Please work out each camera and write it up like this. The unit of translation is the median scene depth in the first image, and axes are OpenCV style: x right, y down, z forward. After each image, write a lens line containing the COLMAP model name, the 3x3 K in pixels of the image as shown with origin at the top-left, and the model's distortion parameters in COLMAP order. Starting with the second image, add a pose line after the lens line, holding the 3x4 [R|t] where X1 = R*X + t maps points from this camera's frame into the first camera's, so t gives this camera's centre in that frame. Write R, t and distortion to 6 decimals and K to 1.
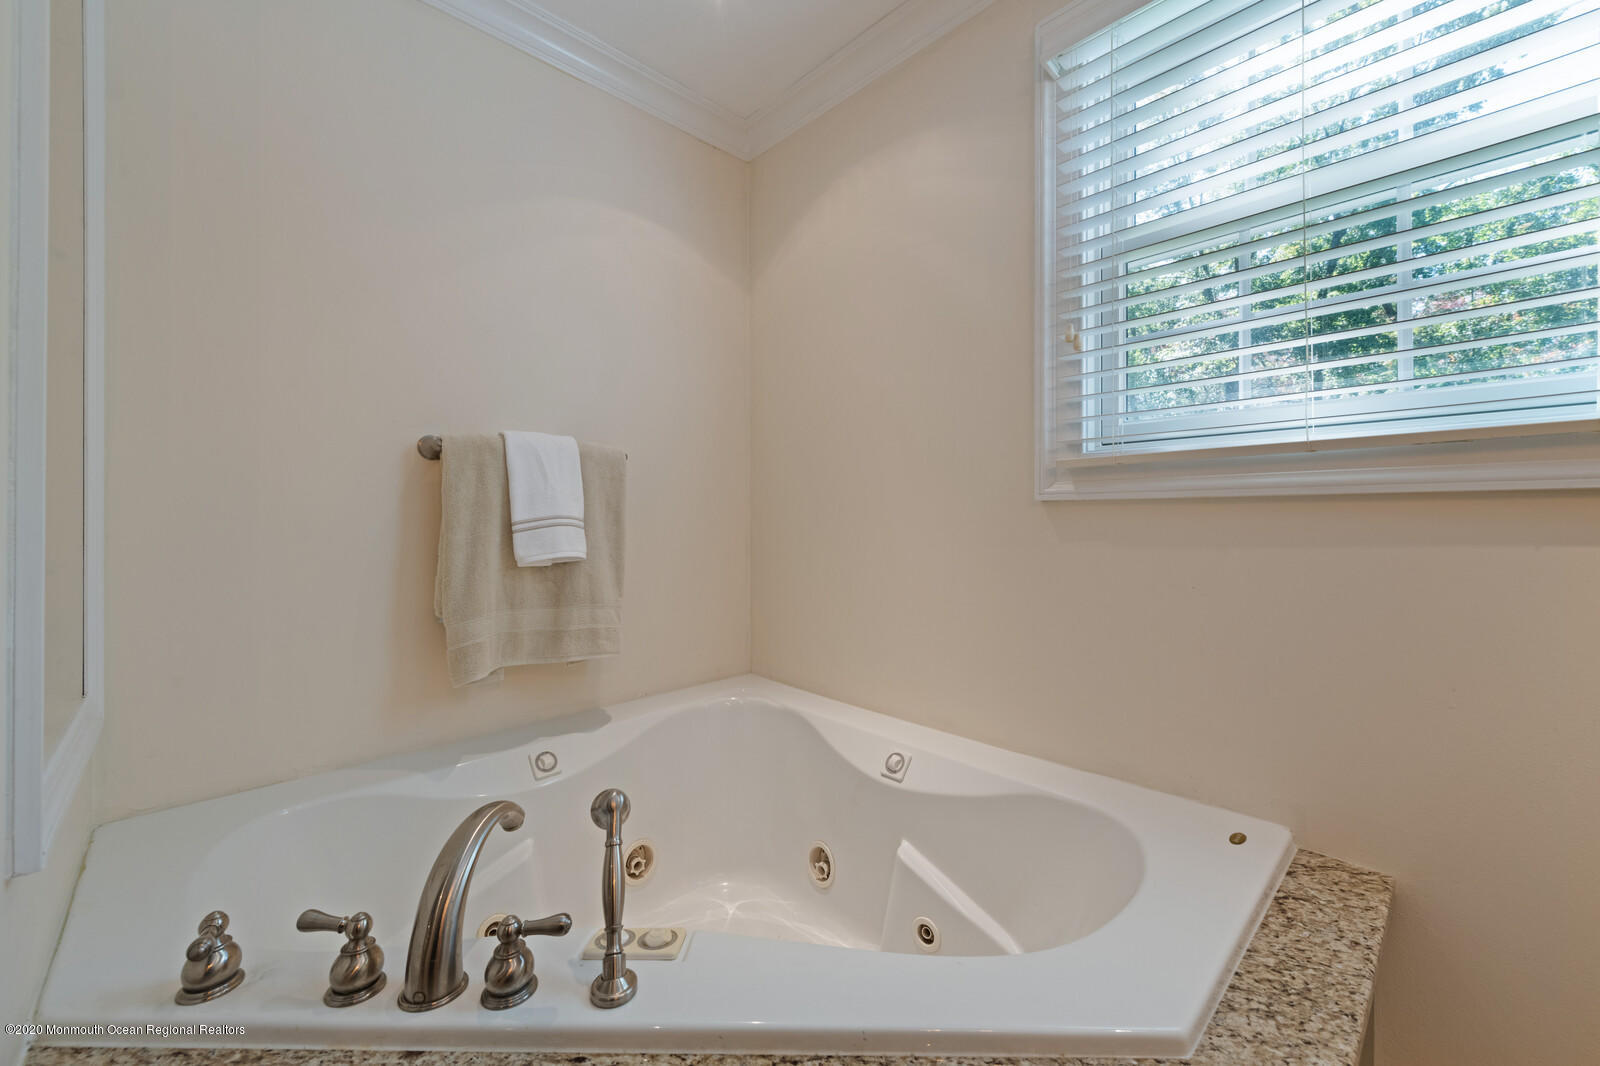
lens RADIAL K [[632.5, 0, 801.8], [0, 632.5, 518.9], [0, 0, 1]] dist [0.012683, -0.002472]
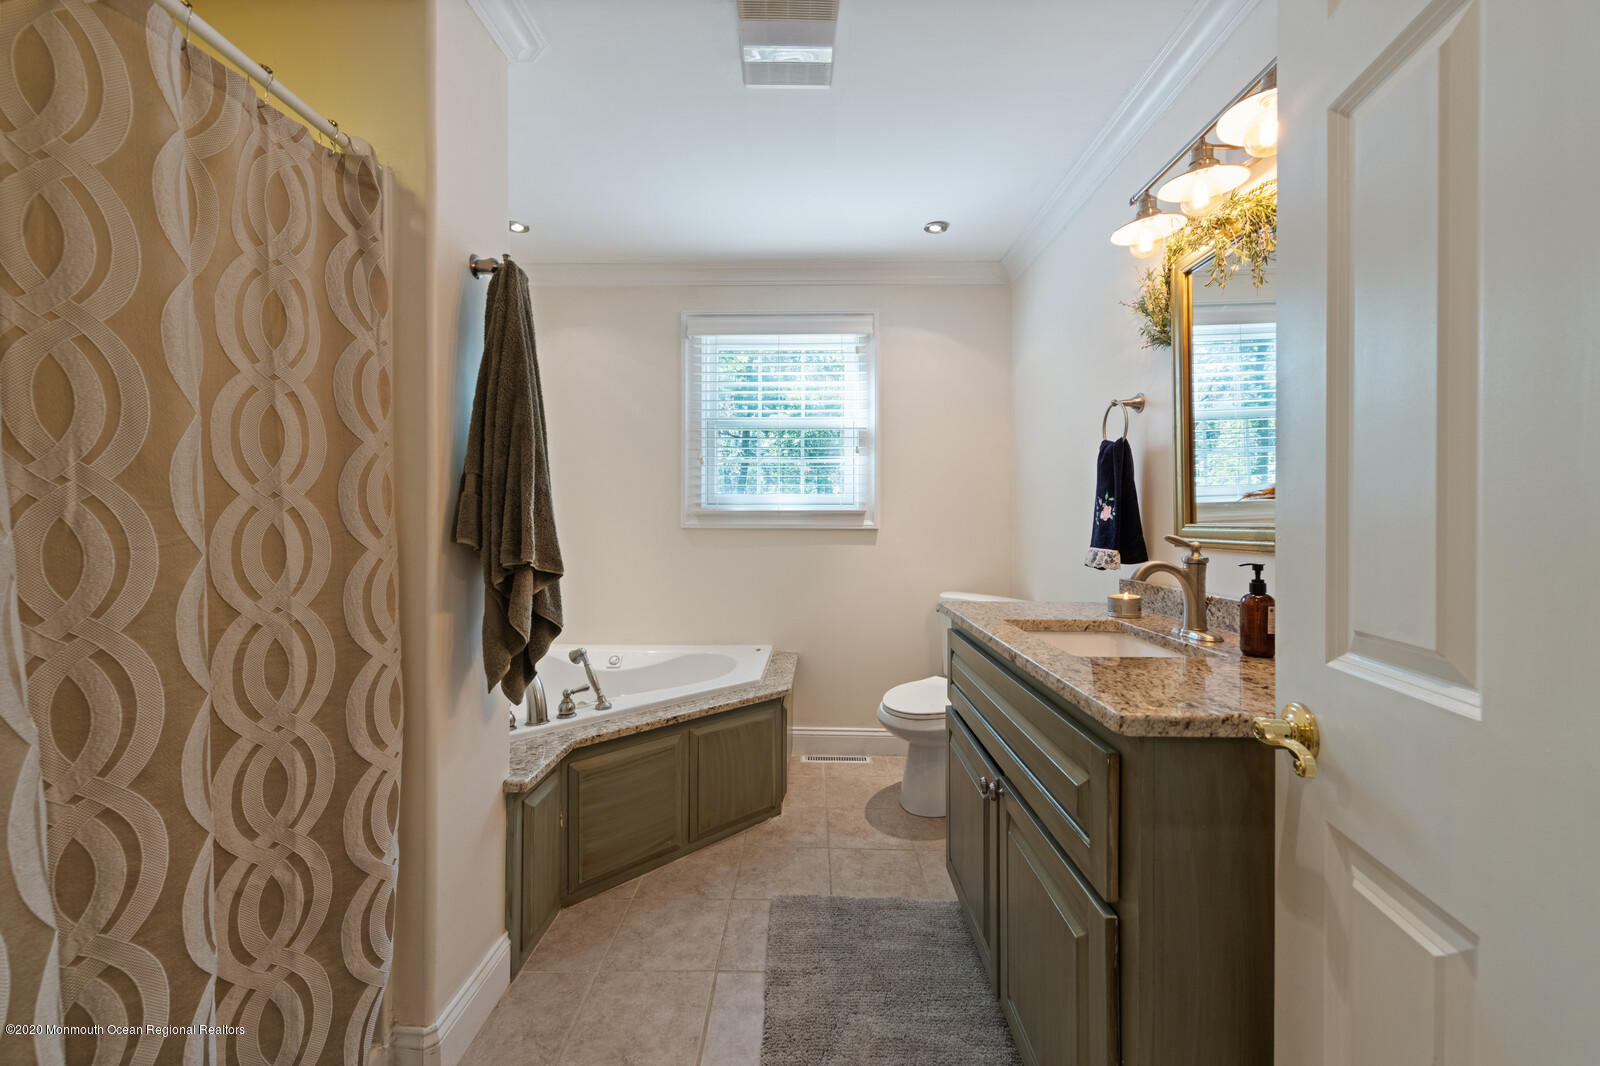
lens RADIAL K [[632.5, 0, 800.5], [0, 632.5, 530.5], [0, 0, 1]] dist [0.012683, -0.002472]
pose [[0.714001, 0.001713, 0.700143, -1.154803], [-0.007947, 0.999952, 0.005657, -0.047386], [-0.700100, -0.009603, 0.713980, -1.137232]]
